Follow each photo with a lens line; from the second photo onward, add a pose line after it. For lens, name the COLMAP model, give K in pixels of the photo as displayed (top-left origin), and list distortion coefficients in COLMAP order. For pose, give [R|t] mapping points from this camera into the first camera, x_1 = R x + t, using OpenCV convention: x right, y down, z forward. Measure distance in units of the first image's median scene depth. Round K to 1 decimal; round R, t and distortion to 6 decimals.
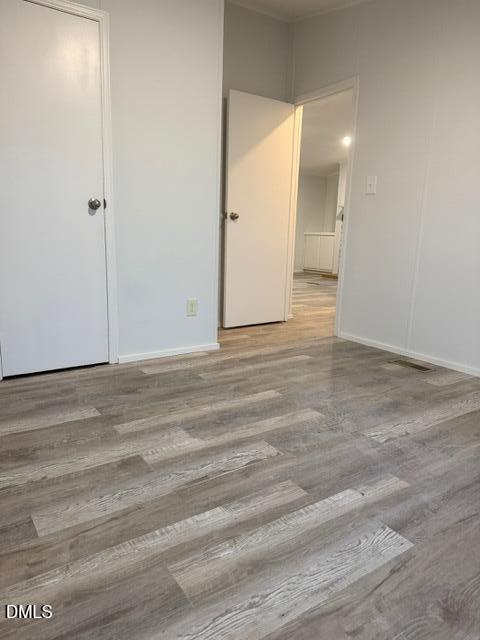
lens RADIAL K [[441.1, 0, 240.0], [0, 441.1, 320.0], [0, 0, 1]] dist [-0.002950, -0.003226]
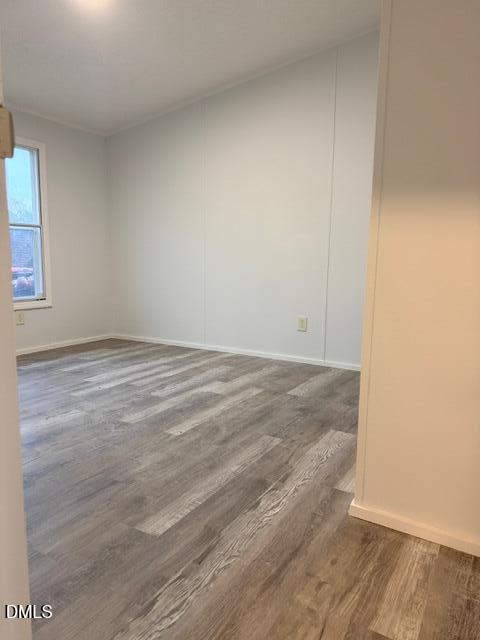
lens RADIAL K [[441.1, 0, 240.0], [0, 441.1, 320.0], [0, 0, 1]] dist [-0.002950, -0.003226]
pose [[-0.907426, 0.008879, -0.420117, 0.360779], [-0.129207, 0.945446, 0.299060, -0.365182], [0.399854, 0.325657, -0.856776, 1.907067]]
